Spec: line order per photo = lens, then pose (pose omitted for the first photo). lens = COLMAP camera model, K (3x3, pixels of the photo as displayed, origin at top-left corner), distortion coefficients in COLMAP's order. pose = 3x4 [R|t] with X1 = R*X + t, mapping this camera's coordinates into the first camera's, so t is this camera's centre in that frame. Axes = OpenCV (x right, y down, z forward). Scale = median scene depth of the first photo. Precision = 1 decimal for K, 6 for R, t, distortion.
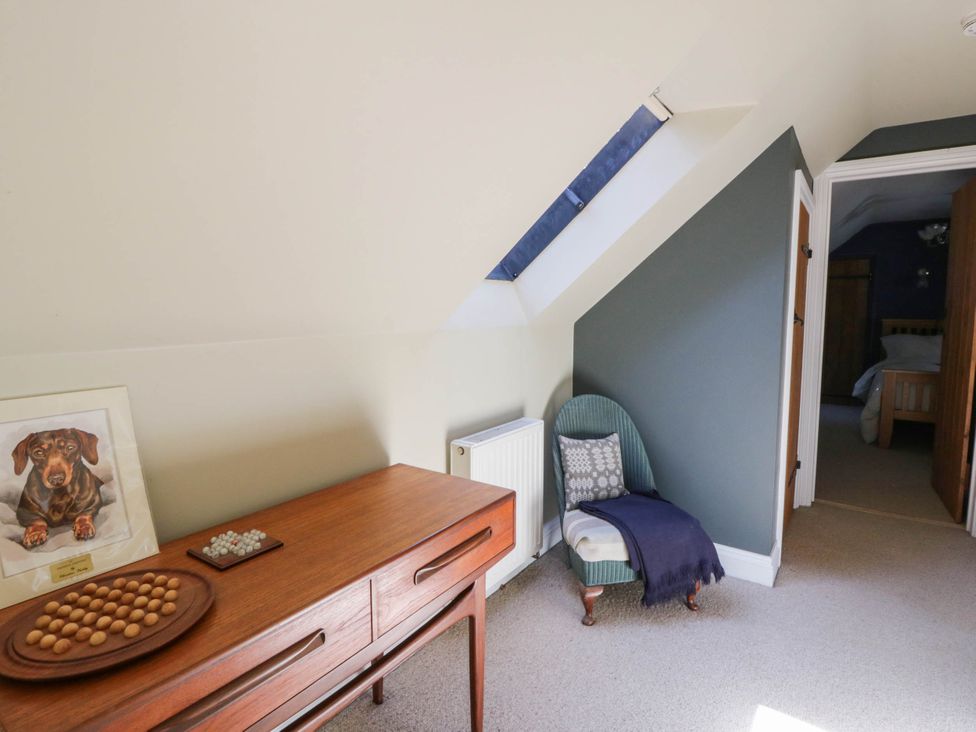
lens RADIAL K [[513.6, 0, 502.7], [0, 513.6, 355.0], [0, 0, 1]] dist [0.000210, -0.013194]
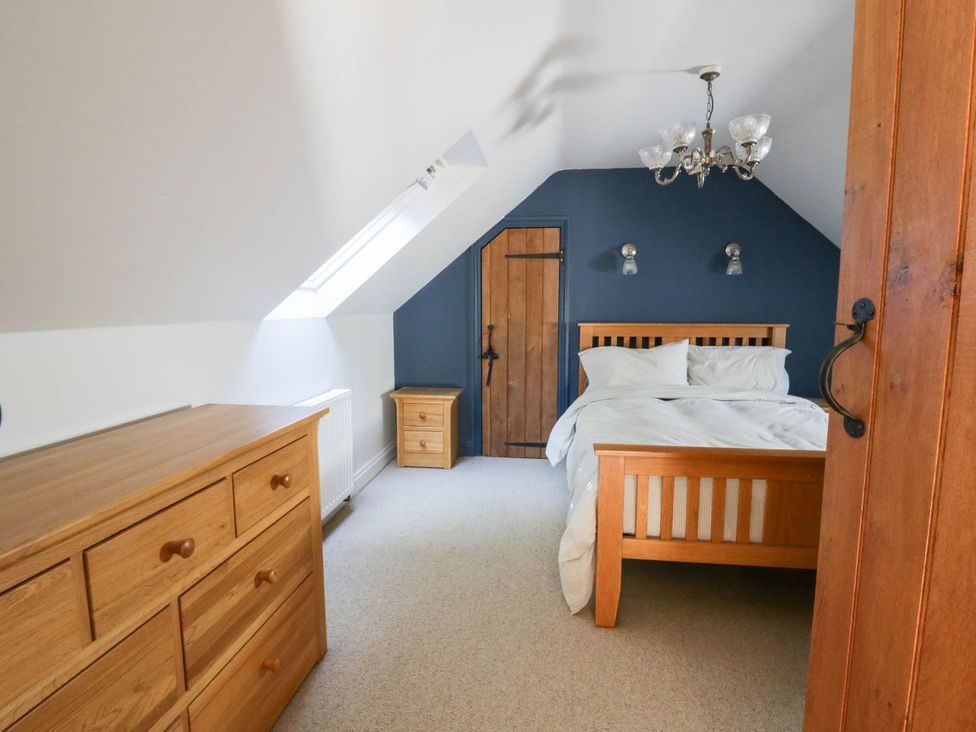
lens RADIAL K [[513.6, 0, 502.7], [0, 513.6, 355.0], [0, 0, 1]] dist [0.000210, -0.013194]
pose [[0.872312, -0.050627, 0.486321, 0.367046], [0.049865, 0.998650, 0.014519, -0.048422], [-0.486400, 0.011585, 0.873660, 0.518046]]
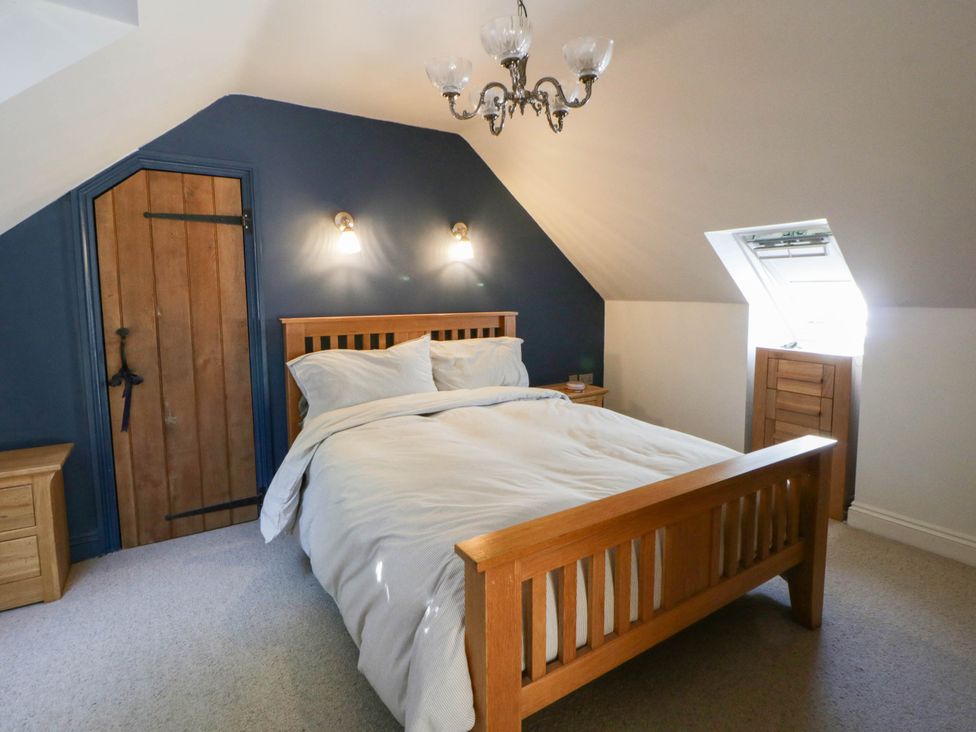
lens RADIAL K [[503.9, 0, 504.6], [0, 503.9, 338.0], [0, 0, 1]] dist [0.000814, -0.013115]
pose [[0.353487, -0.091450, 0.930959, 0.425875], [0.096563, 0.993461, 0.060924, -0.067213], [-0.930442, 0.068360, 0.360006, 0.704879]]
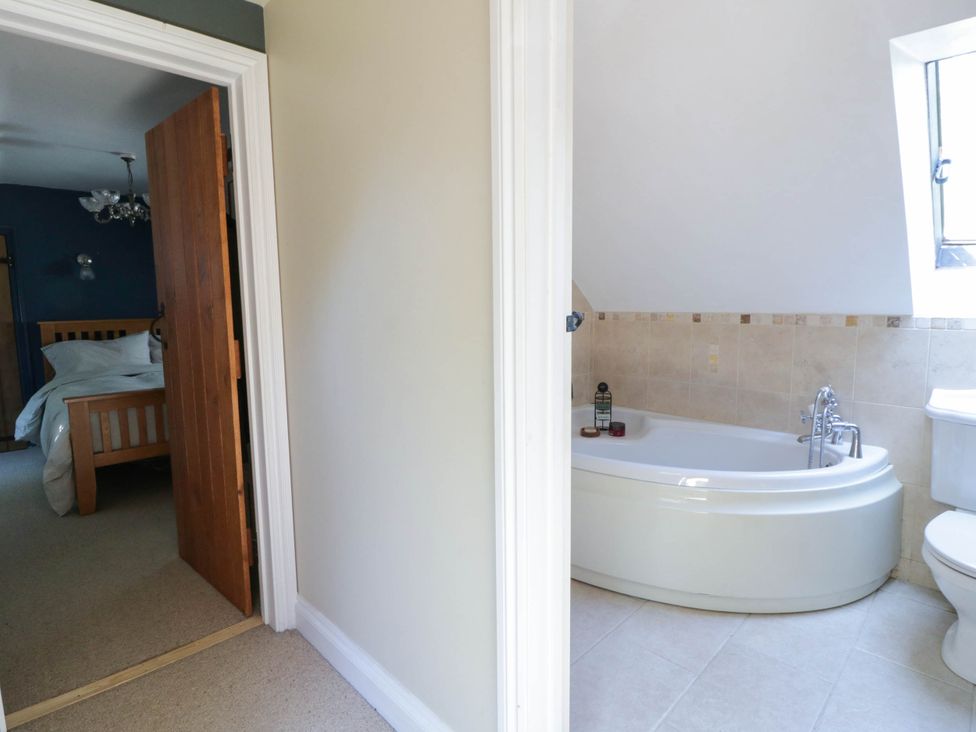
lens RADIAL K [[513.6, 0, 502.7], [0, 513.6, 355.0], [0, 0, 1]] dist [0.000210, -0.013194]
pose [[0.167668, -0.113256, 0.979316, 0.158020], [0.107455, 0.989560, 0.096043, -0.025322], [-0.979970, 0.089129, 0.178087, 0.256292]]
